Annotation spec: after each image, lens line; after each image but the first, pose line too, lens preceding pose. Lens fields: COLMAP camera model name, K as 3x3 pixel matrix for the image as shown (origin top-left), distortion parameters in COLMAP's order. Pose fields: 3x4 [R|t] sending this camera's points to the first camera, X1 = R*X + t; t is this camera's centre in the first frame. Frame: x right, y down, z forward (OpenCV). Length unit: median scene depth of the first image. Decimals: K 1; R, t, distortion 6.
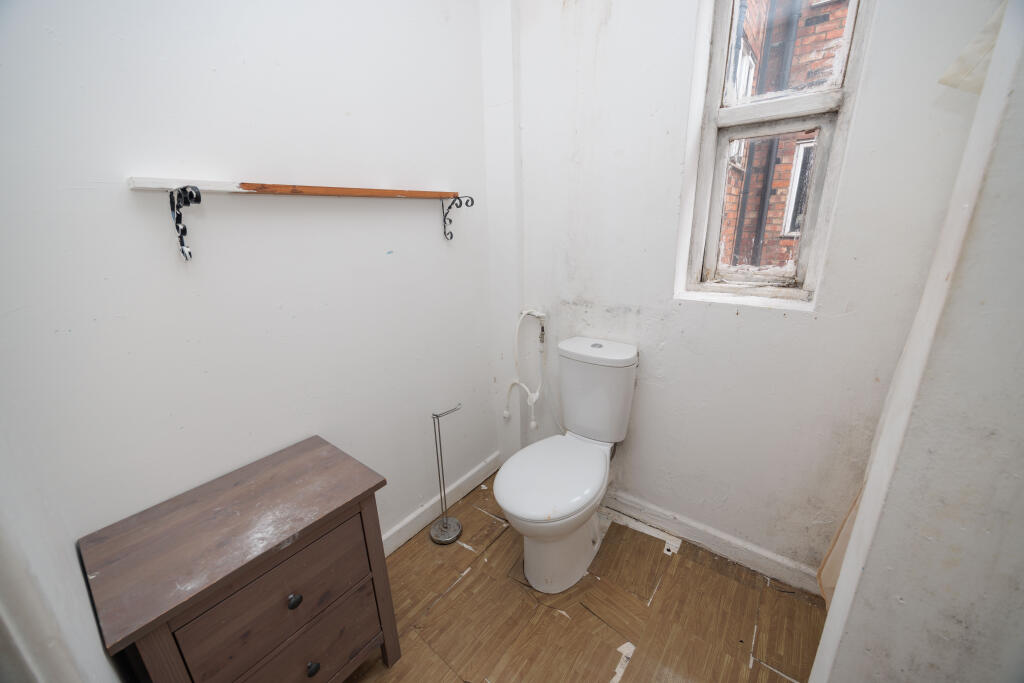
lens RADIAL K [[386.7, 0, 514.1], [0, 386.7, 339.7], [0, 0, 1]] dist [-0.000685, 0.000993]
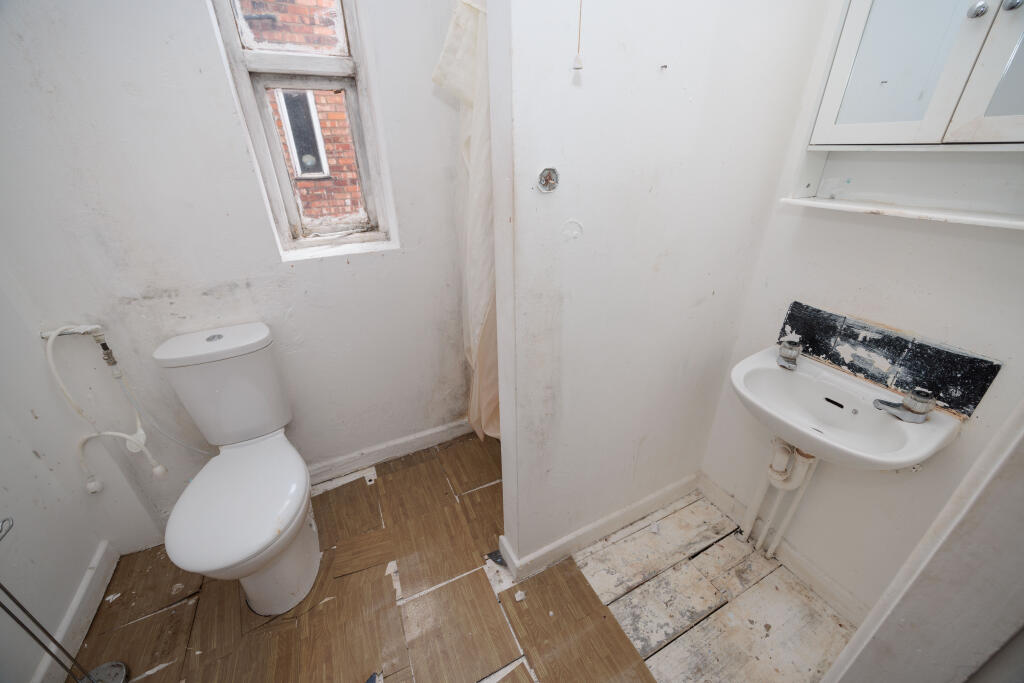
lens RADIAL K [[386.7, 0, 510.2], [0, 386.7, 340.9], [0, 0, 1]] dist [-0.000685, 0.000993]
pose [[0.455292, -0.385634, 0.802494, -0.170132], [0.267350, 0.918952, 0.289917, -0.050903], [-0.849255, 0.082550, 0.521490, 0.031684]]
